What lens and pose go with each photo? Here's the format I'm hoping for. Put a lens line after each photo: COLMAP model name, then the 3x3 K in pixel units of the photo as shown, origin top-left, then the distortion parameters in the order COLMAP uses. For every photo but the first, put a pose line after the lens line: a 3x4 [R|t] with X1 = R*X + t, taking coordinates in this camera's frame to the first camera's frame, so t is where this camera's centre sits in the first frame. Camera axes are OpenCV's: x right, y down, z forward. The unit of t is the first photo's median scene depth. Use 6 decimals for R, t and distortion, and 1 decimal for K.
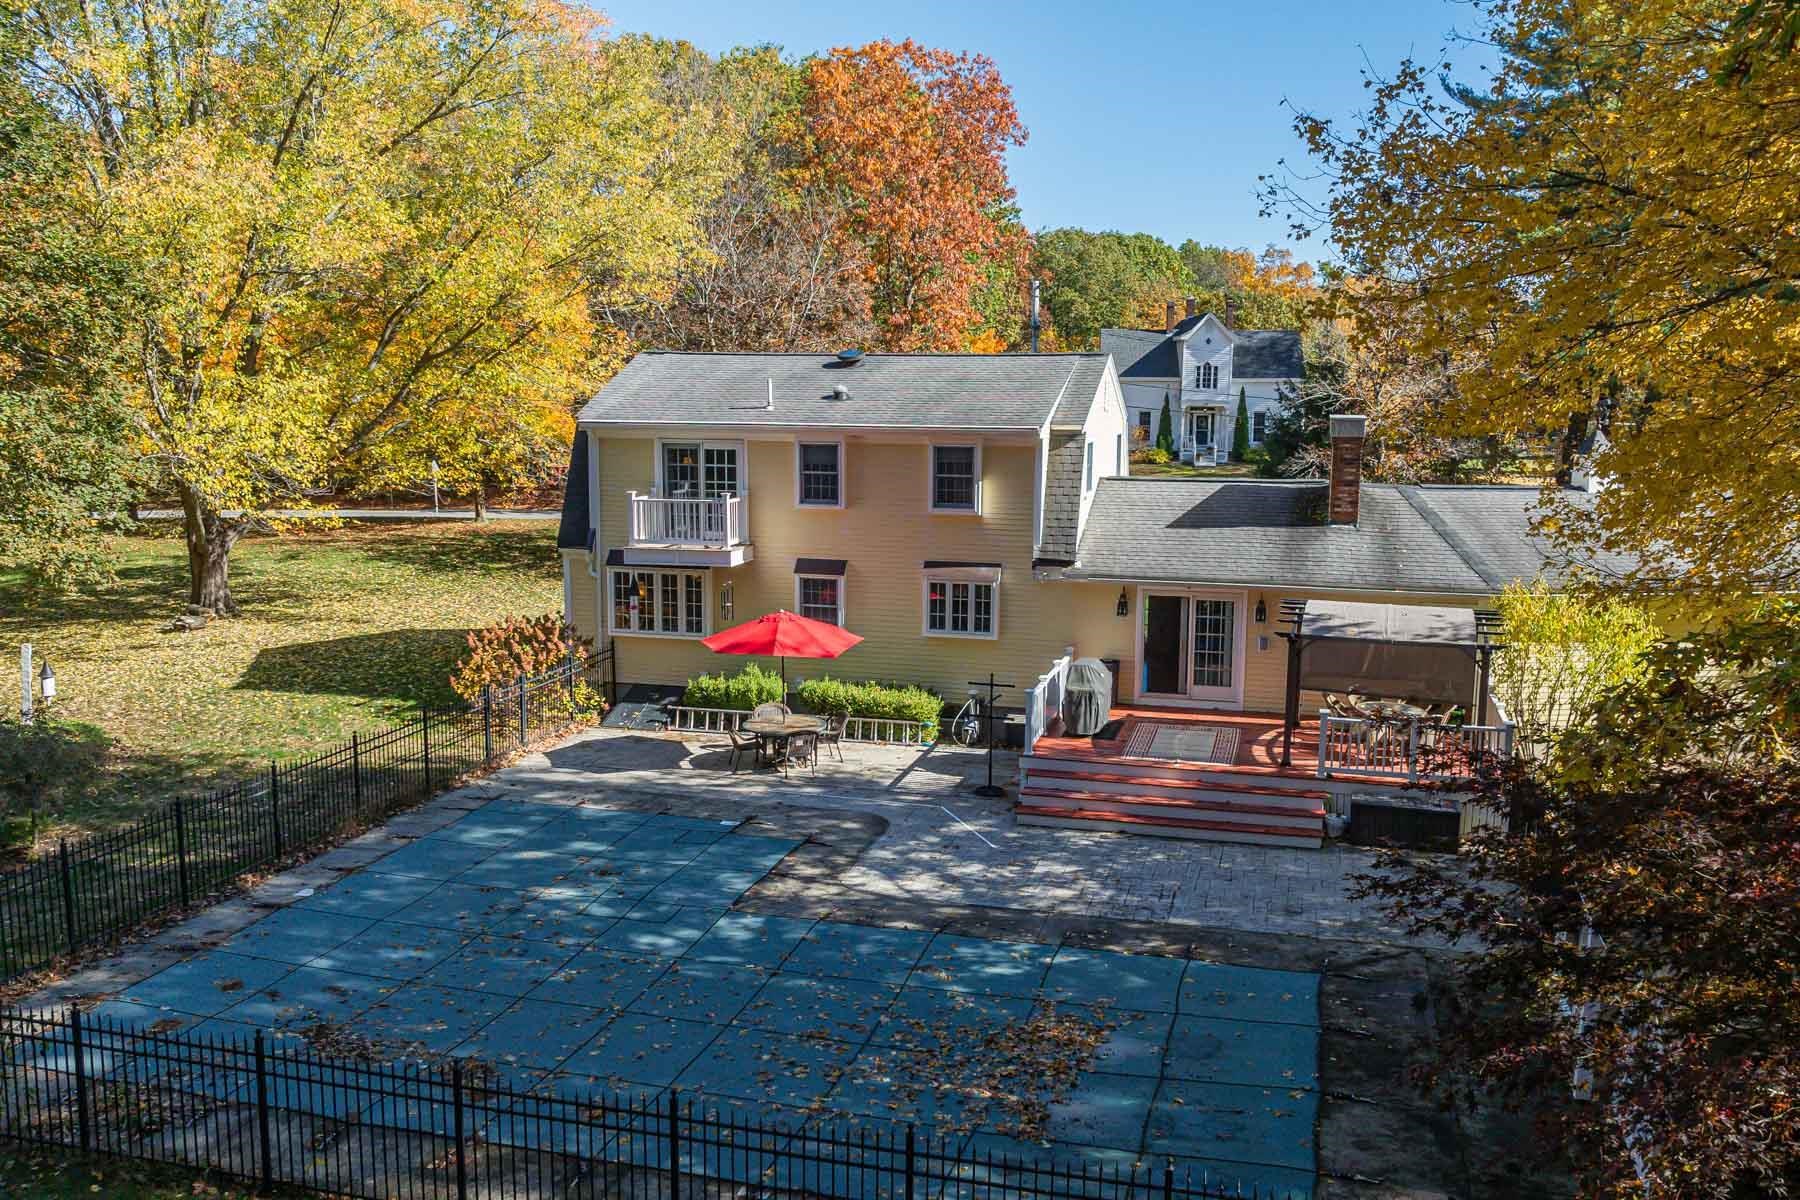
lens RADIAL K [[1518.7, 0, 904.6], [0, 1518.7, 608.5], [0, 0, 1]] dist [-0.013342, -0.011932]
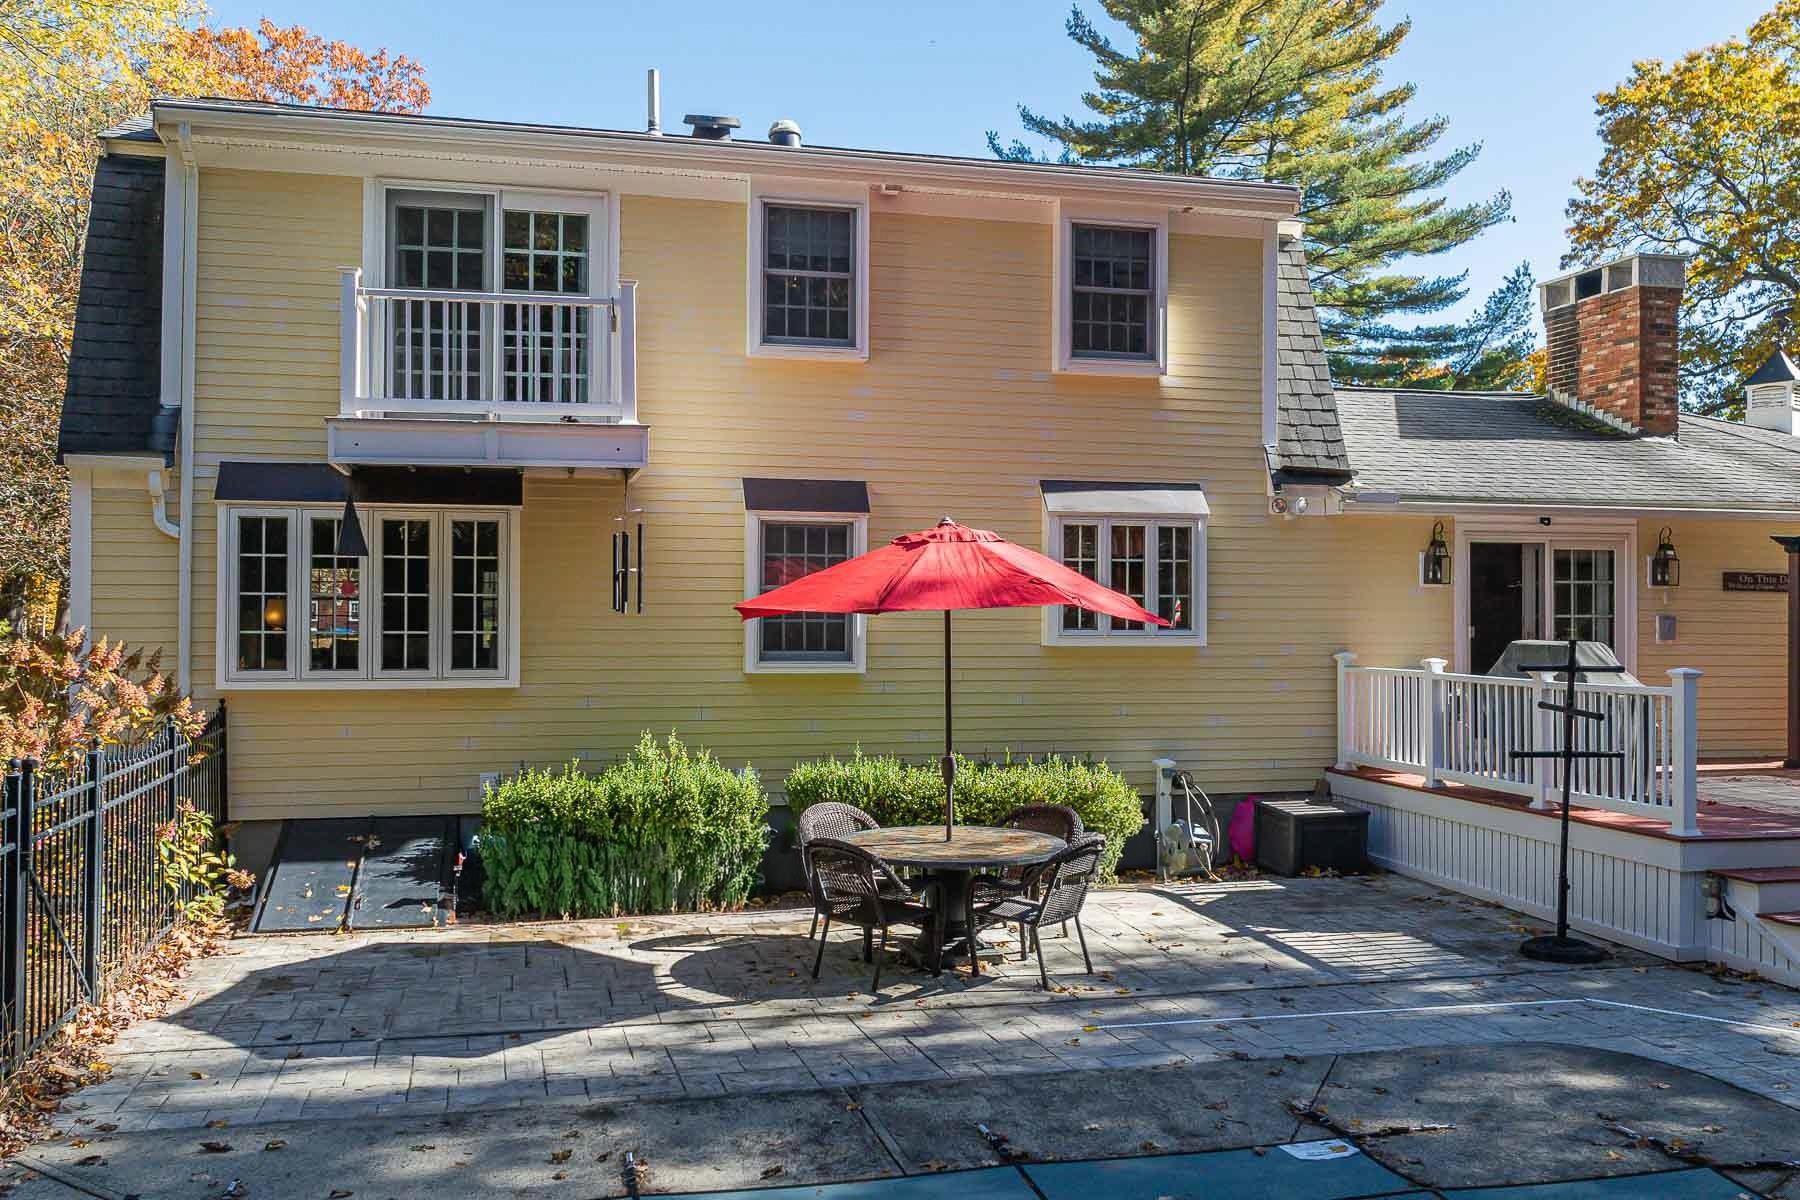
lens RADIAL K [[1518.7, 0, 904.6], [0, 1518.7, 608.5], [0, 0, 1]] dist [-0.013342, -0.011932]
pose [[0.873385, -0.002796, 0.487022, -0.274392], [0.075780, 0.988585, -0.130222, 0.070487], [-0.481098, 0.150640, 0.863627, 0.718547]]
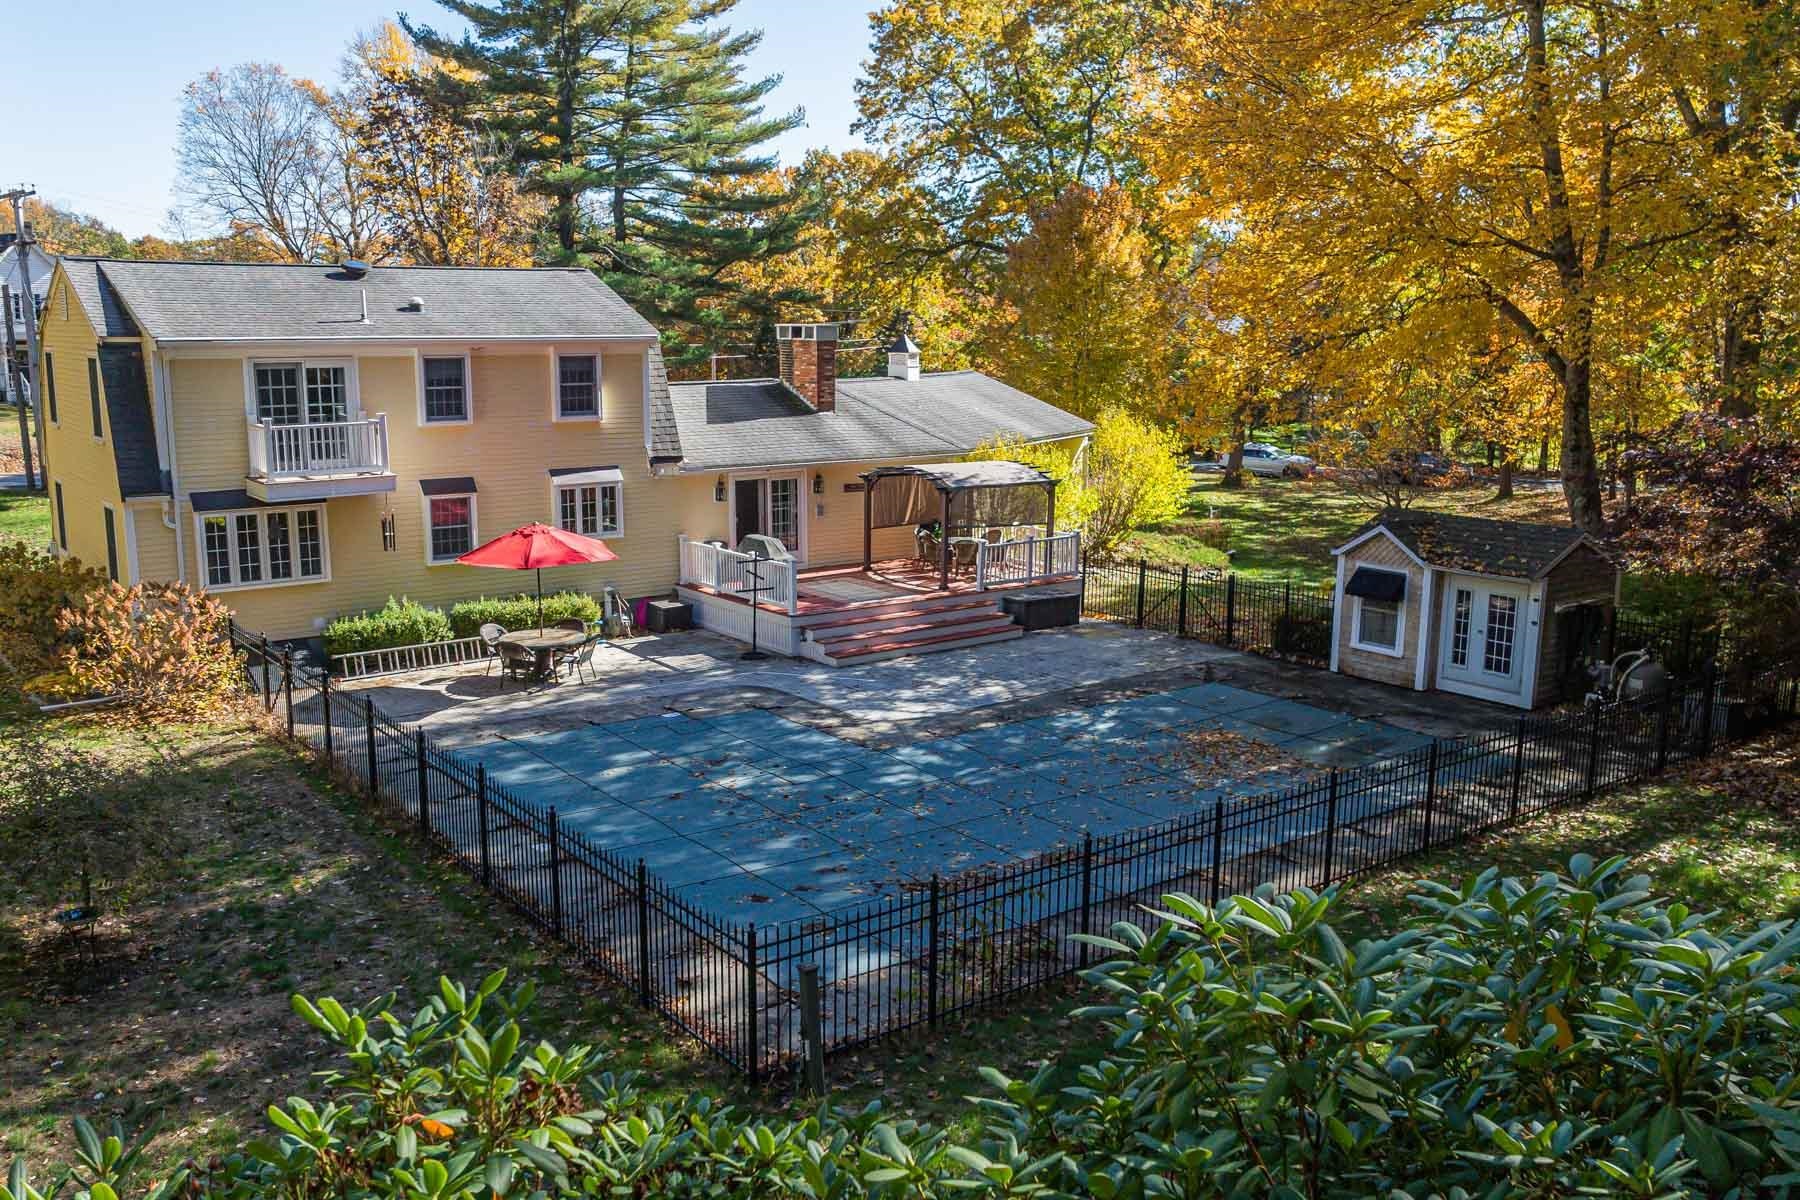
lens RADIAL K [[1518.7, 0, 904.6], [0, 1518.7, 608.5], [0, 0, 1]] dist [-0.013342, -0.011932]
pose [[0.607067, -0.153654, 0.779654, -0.739946], [0.119613, 0.987618, 0.101505, -0.015868], [-0.785597, 0.031636, 0.617929, 0.206001]]
